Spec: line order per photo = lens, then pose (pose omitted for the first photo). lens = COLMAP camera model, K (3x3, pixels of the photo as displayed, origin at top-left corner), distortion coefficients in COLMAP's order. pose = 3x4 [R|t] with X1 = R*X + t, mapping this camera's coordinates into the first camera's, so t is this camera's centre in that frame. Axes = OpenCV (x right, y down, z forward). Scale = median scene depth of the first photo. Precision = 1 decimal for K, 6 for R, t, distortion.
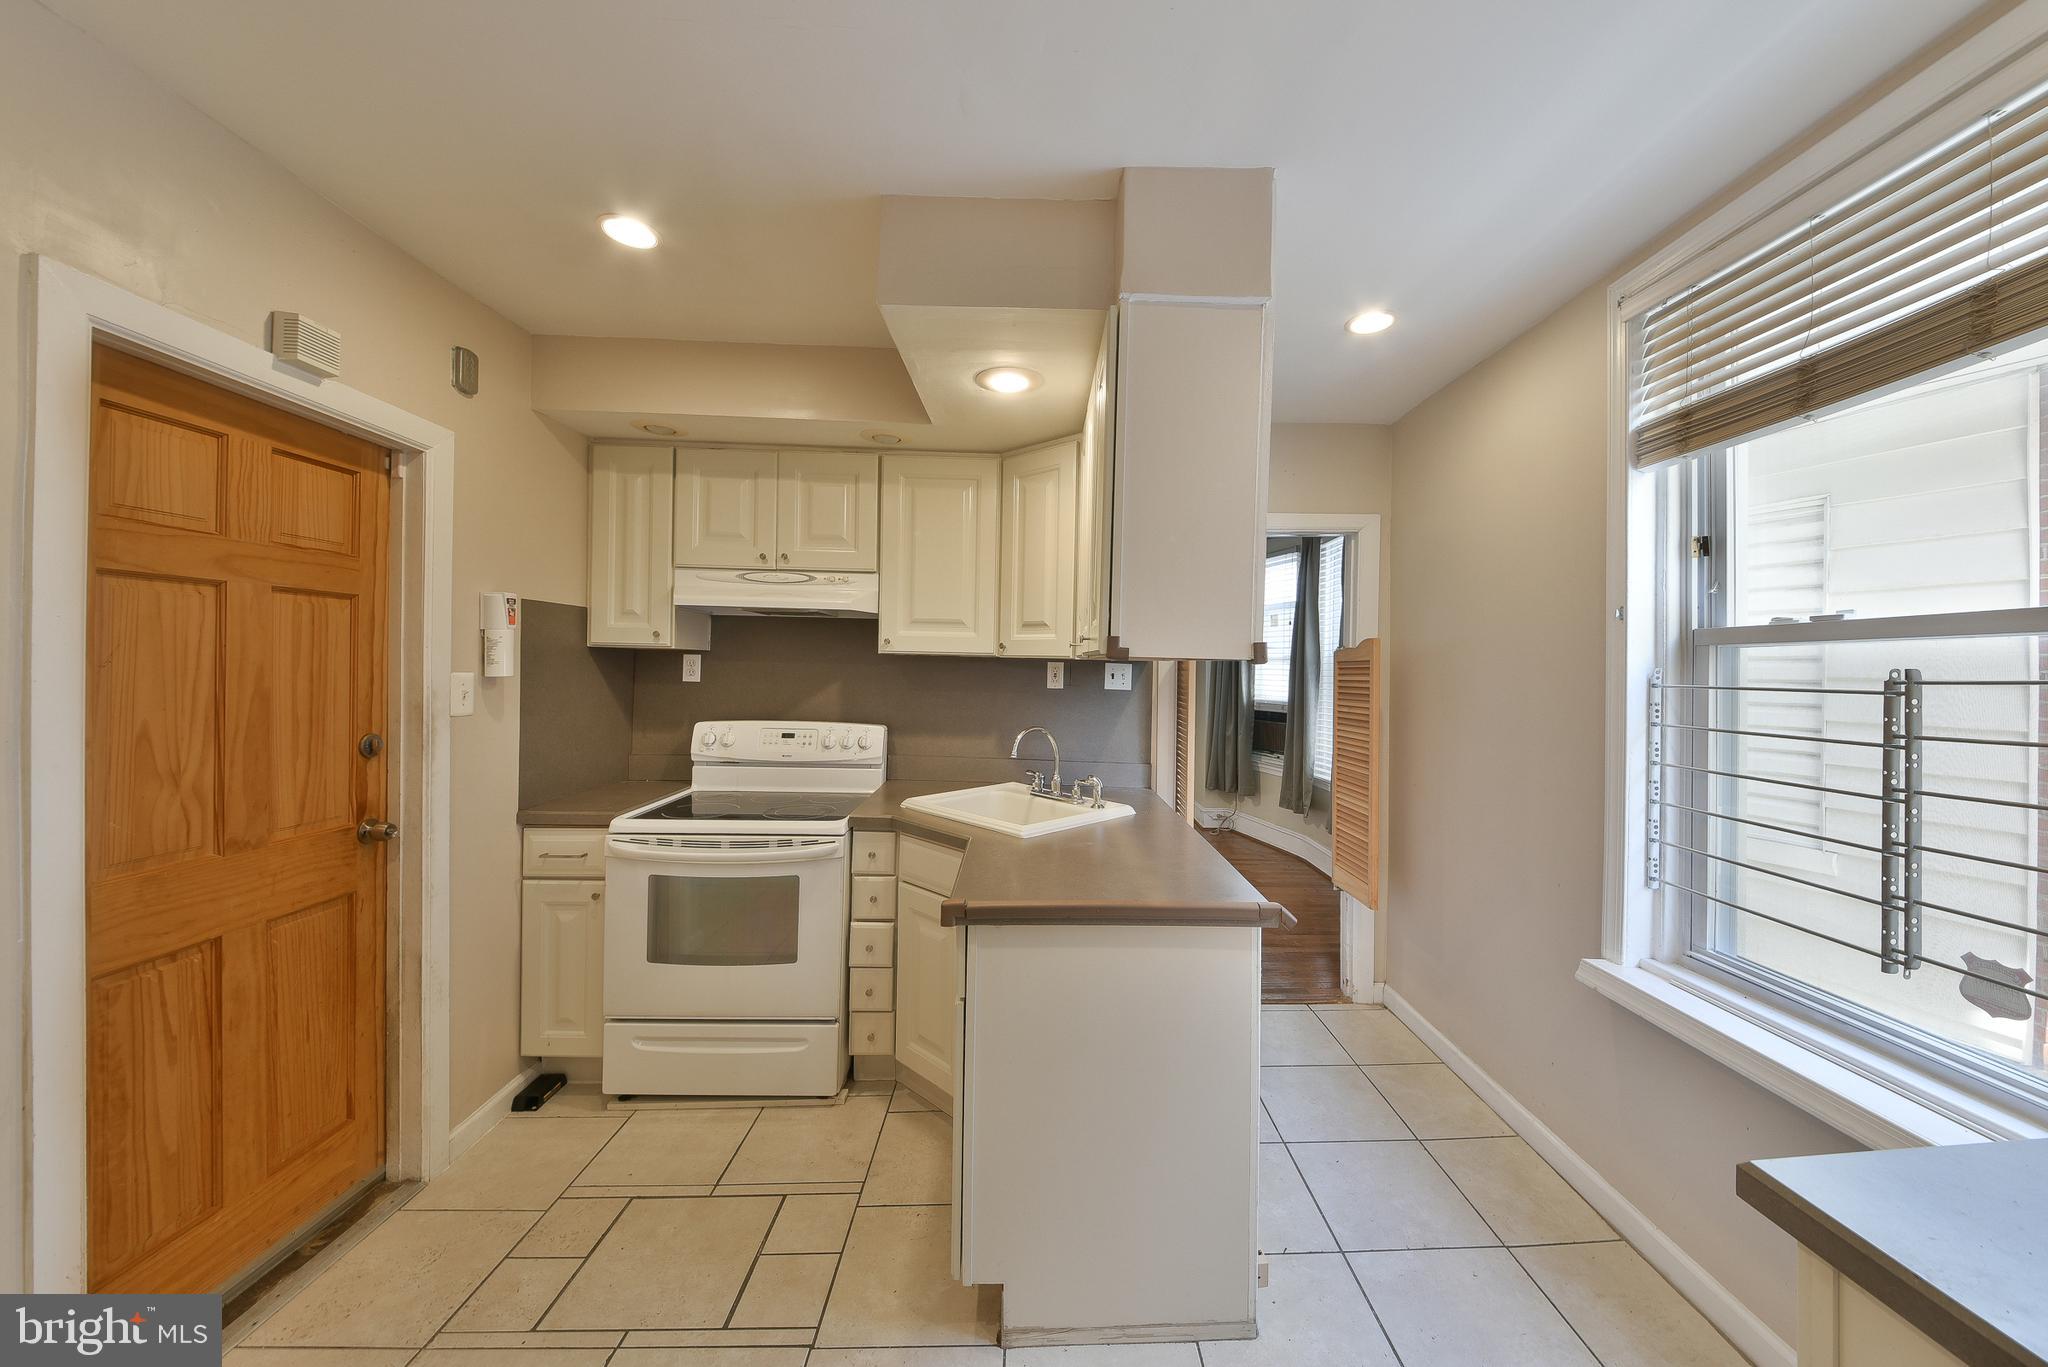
lens RADIAL K [[736.7, 0, 1012.9], [0, 736.7, 661.2], [0, 0, 1]] dist [0.055918, -0.025337]
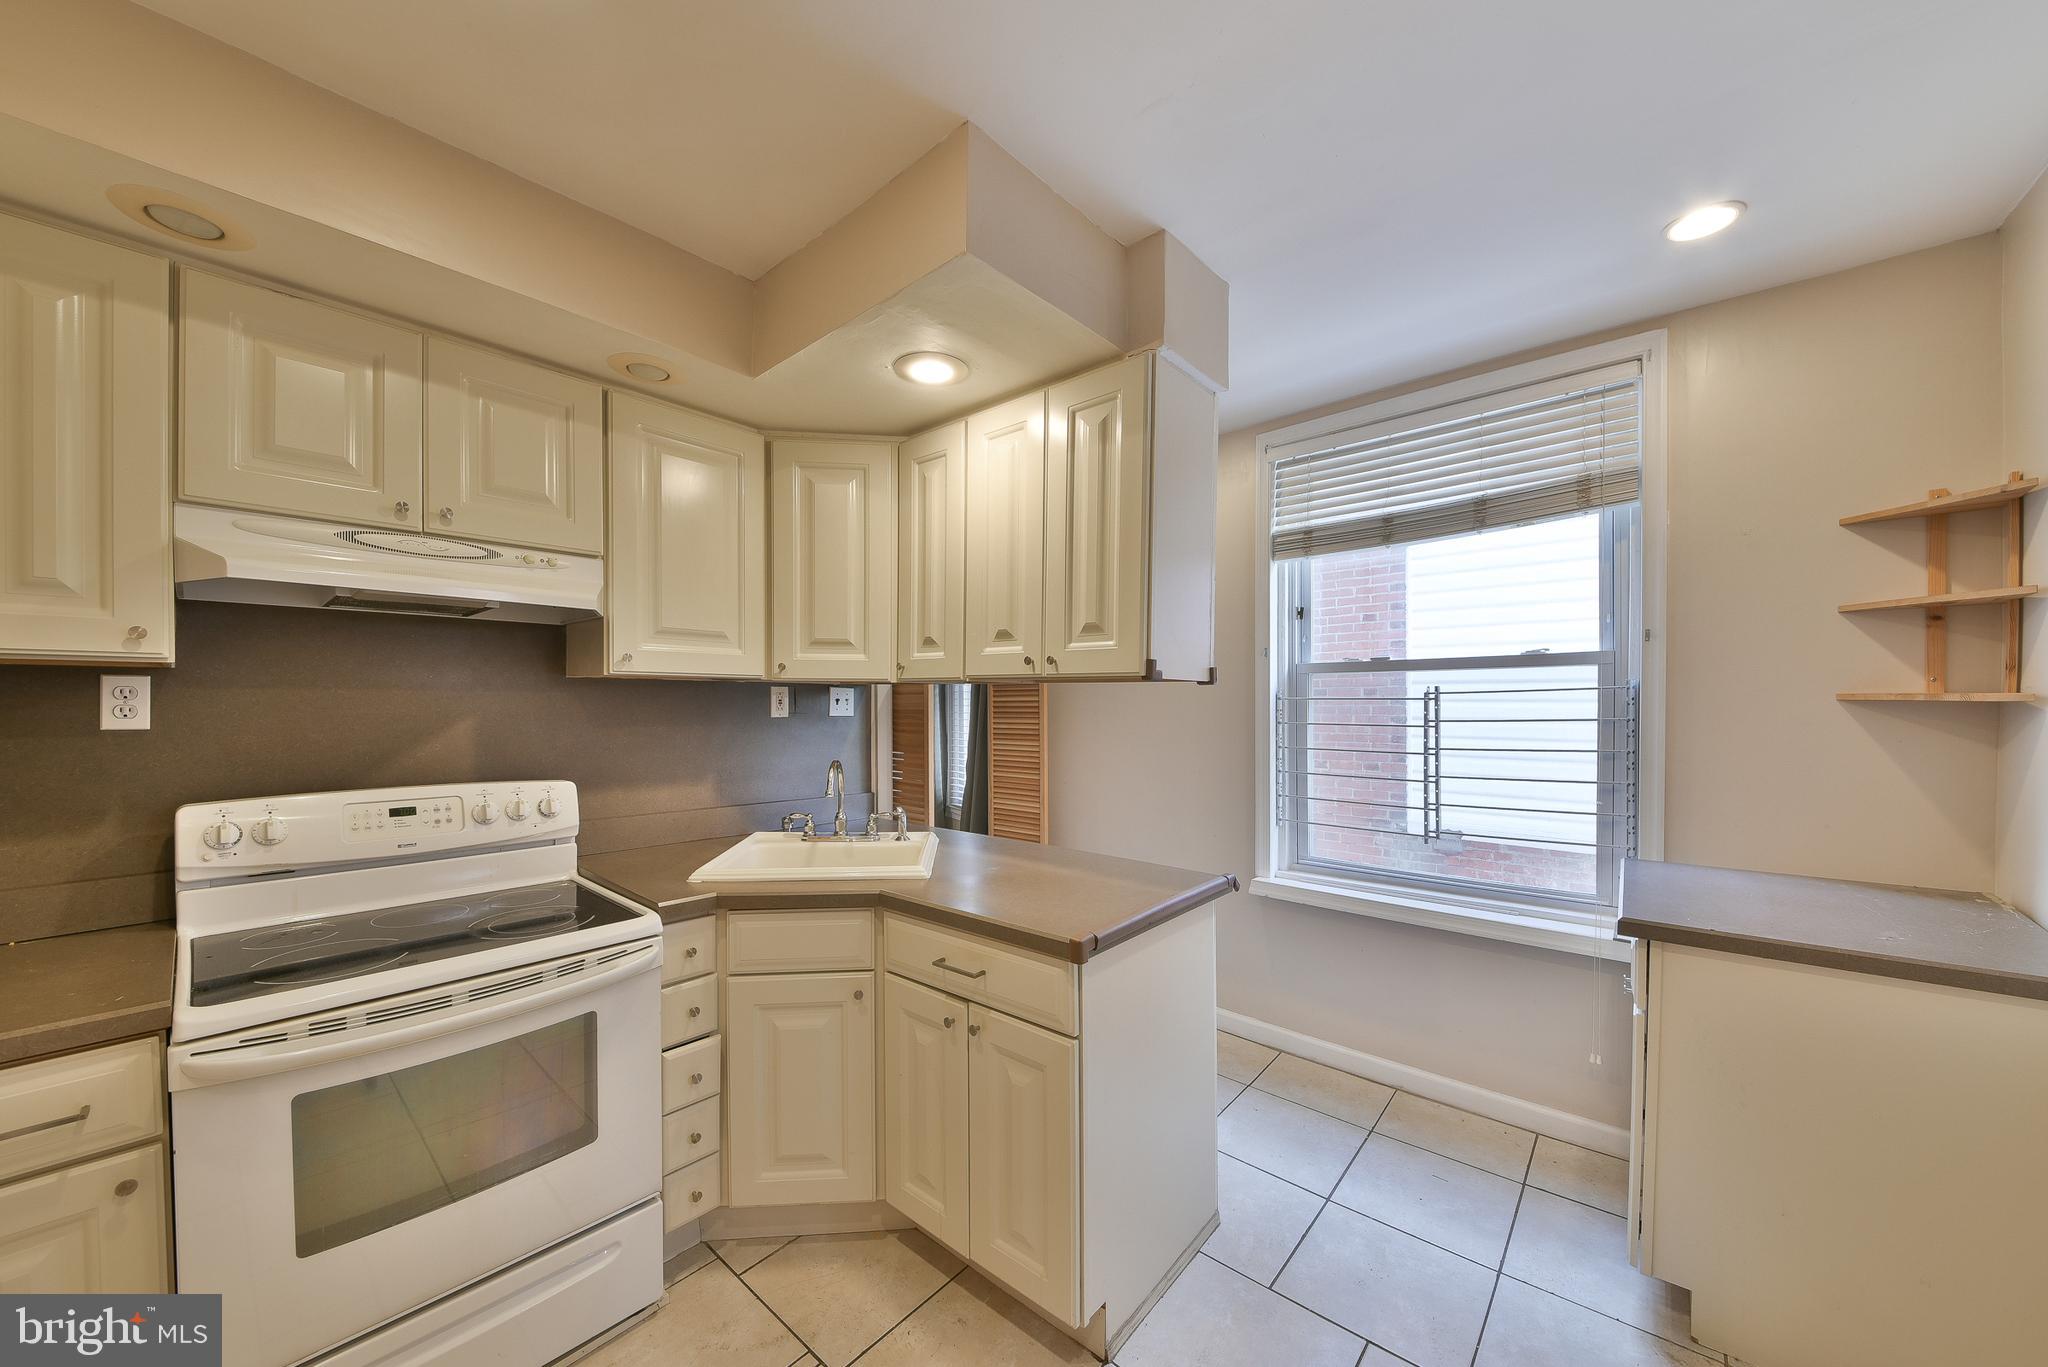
lens RADIAL K [[756.5, 0, 1027.4], [0, 756.5, 702.8], [0, 0, 1]] dist [0.045201, -0.027592]
pose [[0.662171, -0.020376, 0.749075, -0.466173], [0.005340, 0.999733, 0.022474, 0.001611], [-0.749333, -0.010881, 0.662104, 0.228126]]
